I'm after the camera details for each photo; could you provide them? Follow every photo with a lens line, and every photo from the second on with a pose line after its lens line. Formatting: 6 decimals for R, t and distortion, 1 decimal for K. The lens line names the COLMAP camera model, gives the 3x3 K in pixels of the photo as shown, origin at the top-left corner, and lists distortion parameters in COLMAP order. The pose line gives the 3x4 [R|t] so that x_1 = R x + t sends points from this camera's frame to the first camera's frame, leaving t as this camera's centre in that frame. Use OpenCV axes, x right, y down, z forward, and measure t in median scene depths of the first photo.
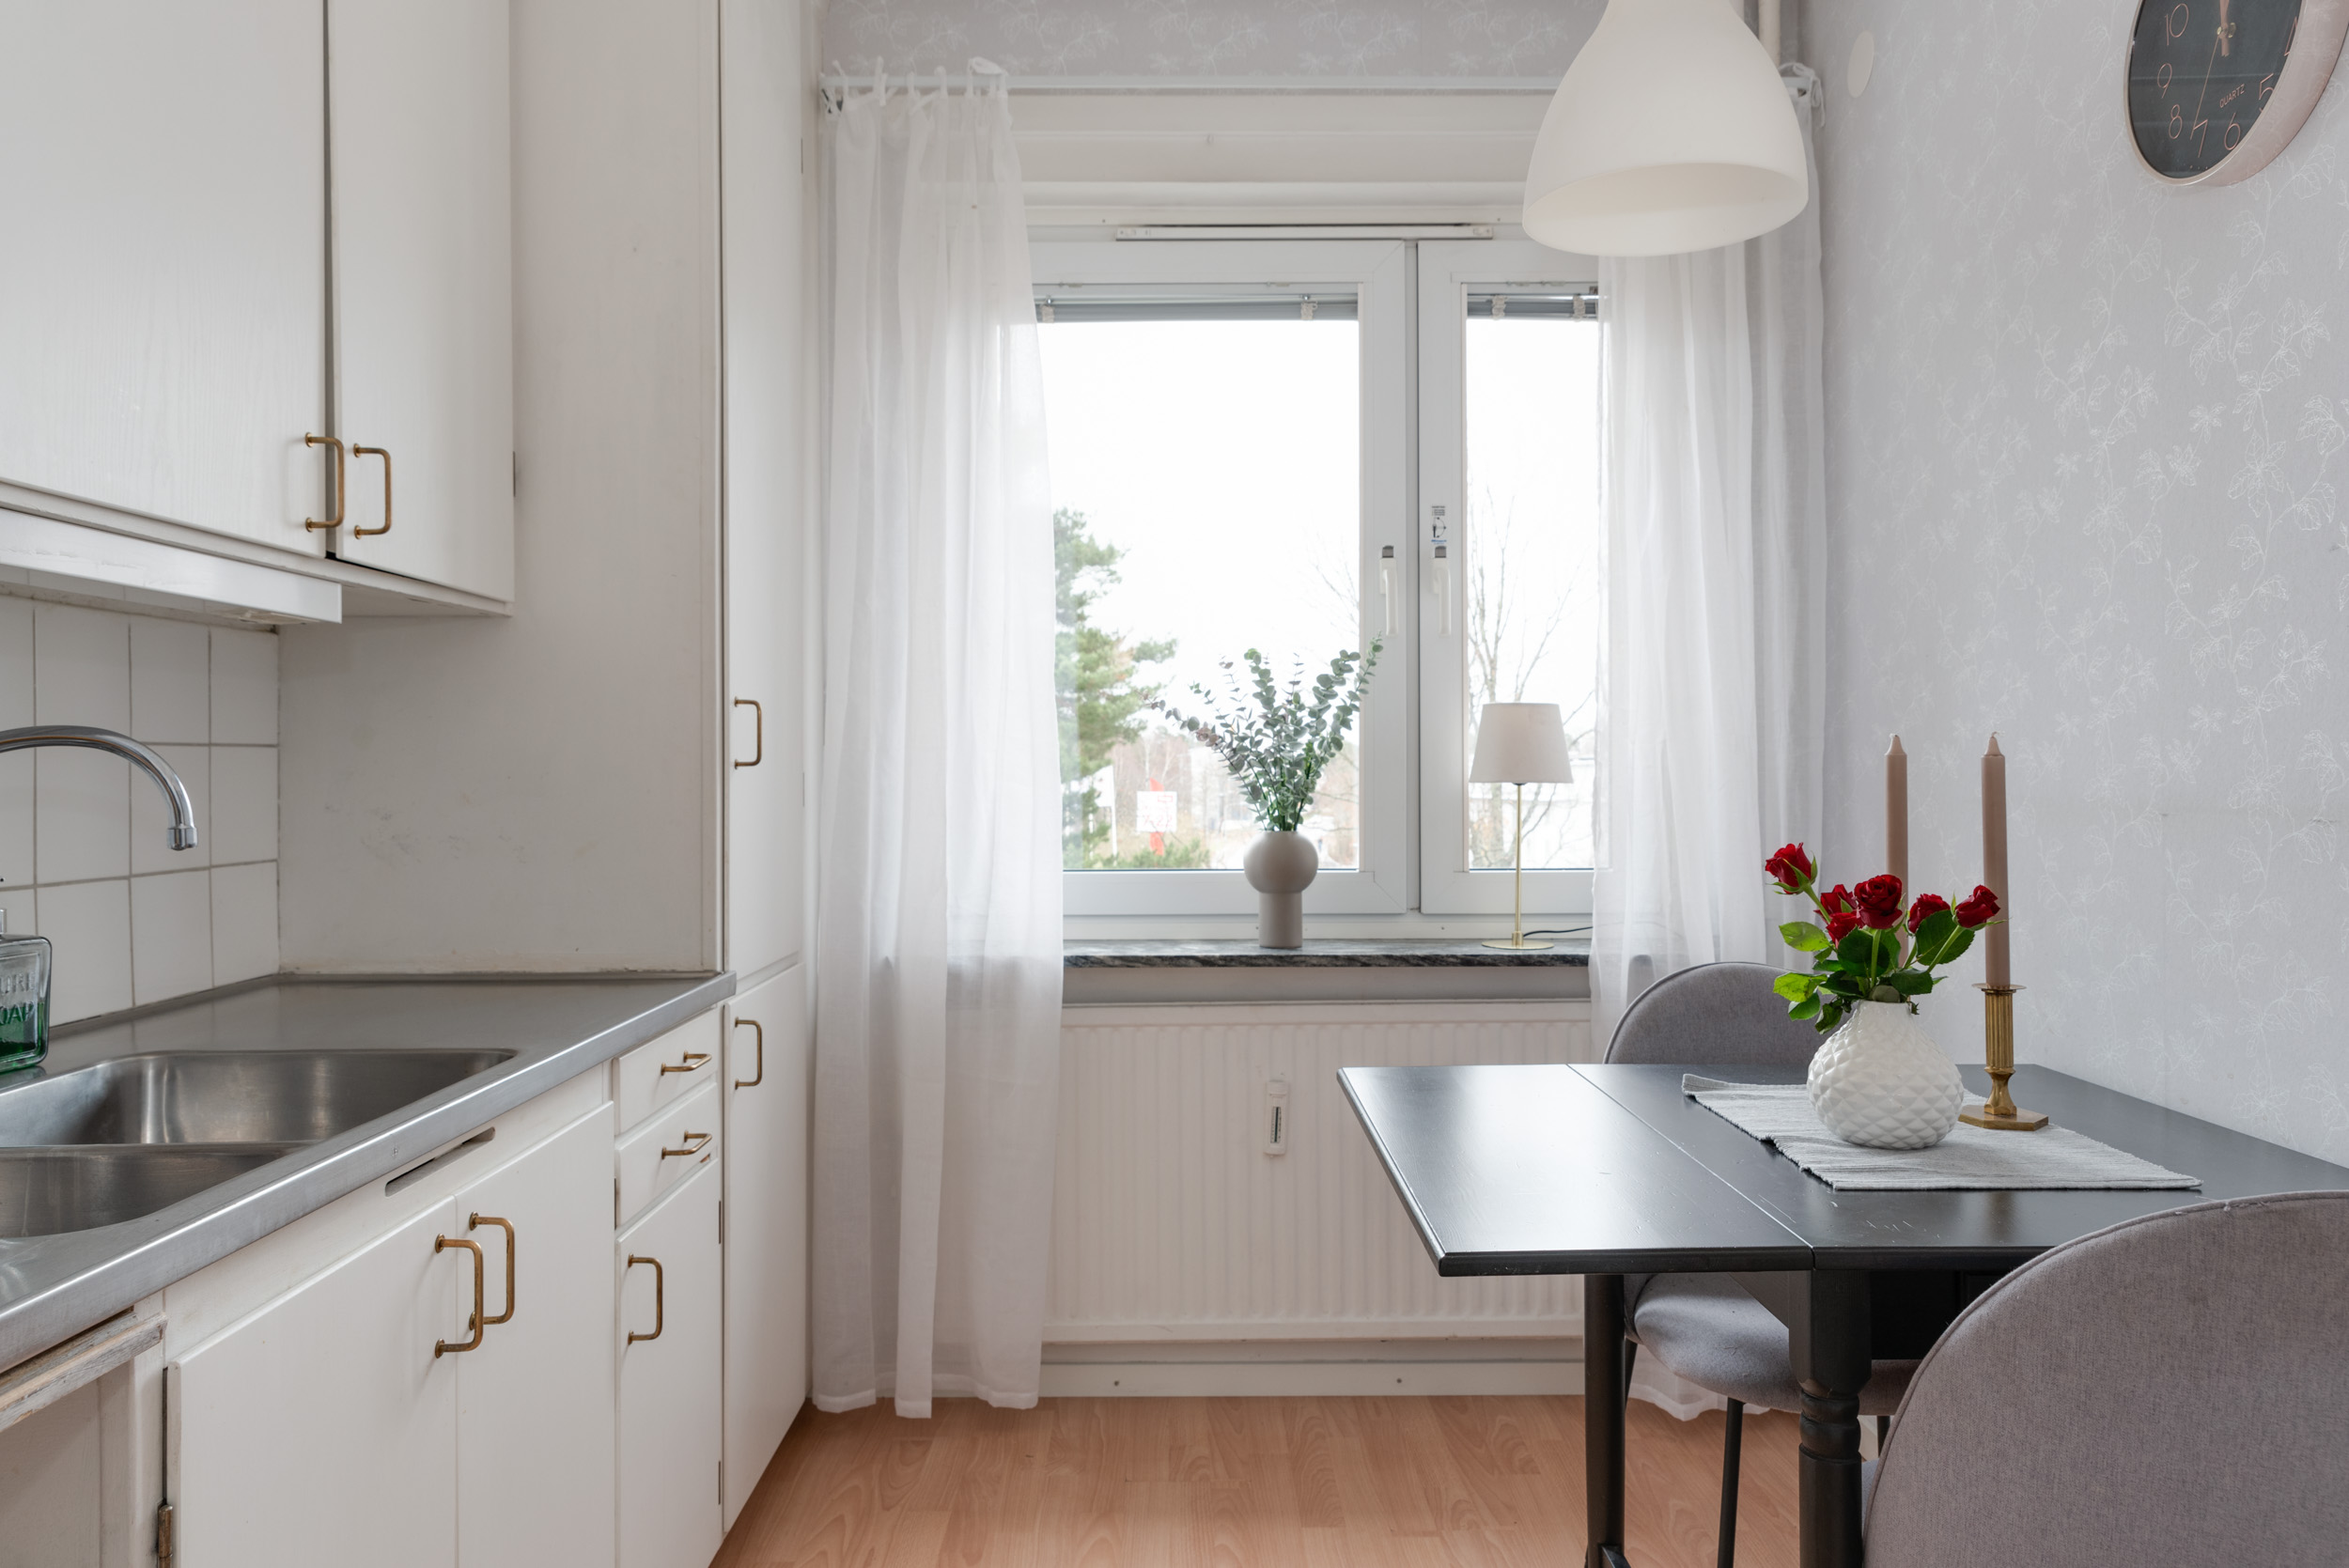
lens RADIAL K [[1604.0, 0, 1176.4], [0, 1604.0, 776.5], [0, 0, 1]] dist [0.026312, 0.000291]
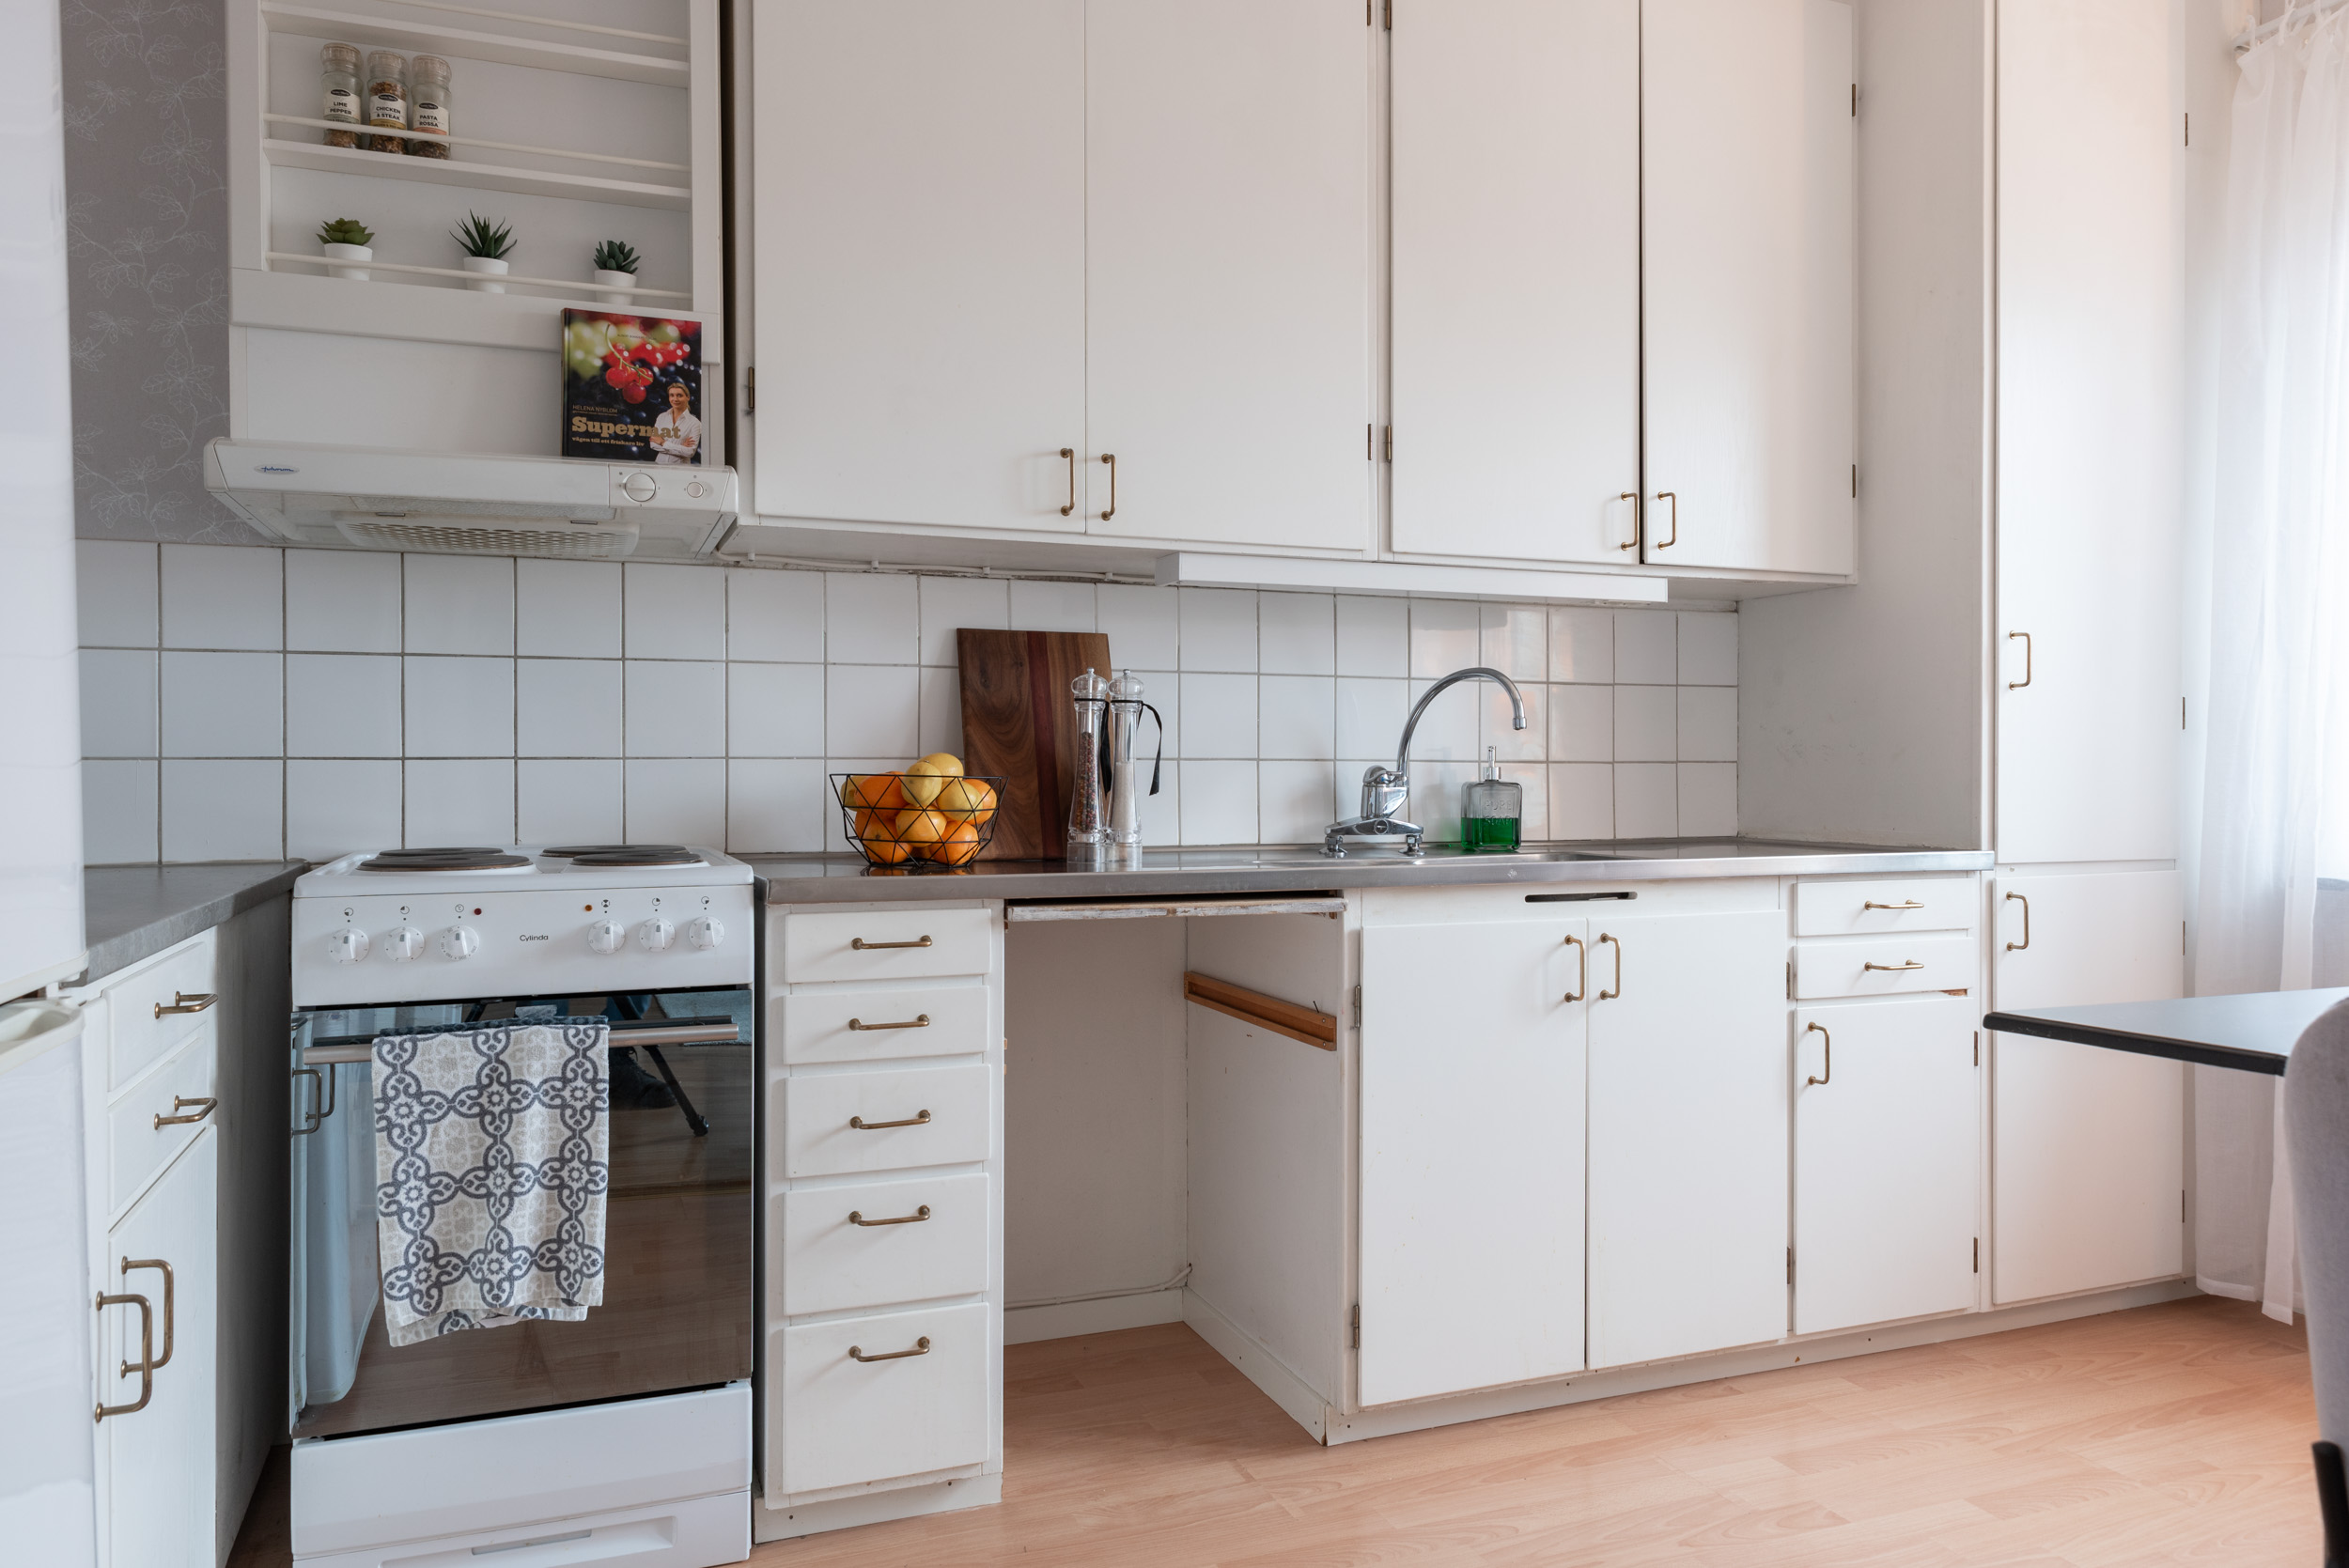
lens RADIAL K [[1594.6, 0, 1170.3], [0, 1594.6, 774.4], [0, 0, 1]] dist [0.022520, -0.006378]
pose [[0.368988, 0.006857, -0.929409, 0.805673], [-0.008150, 0.999958, 0.004141, 0.077003], [0.929398, 0.006047, 0.369029, -0.059058]]
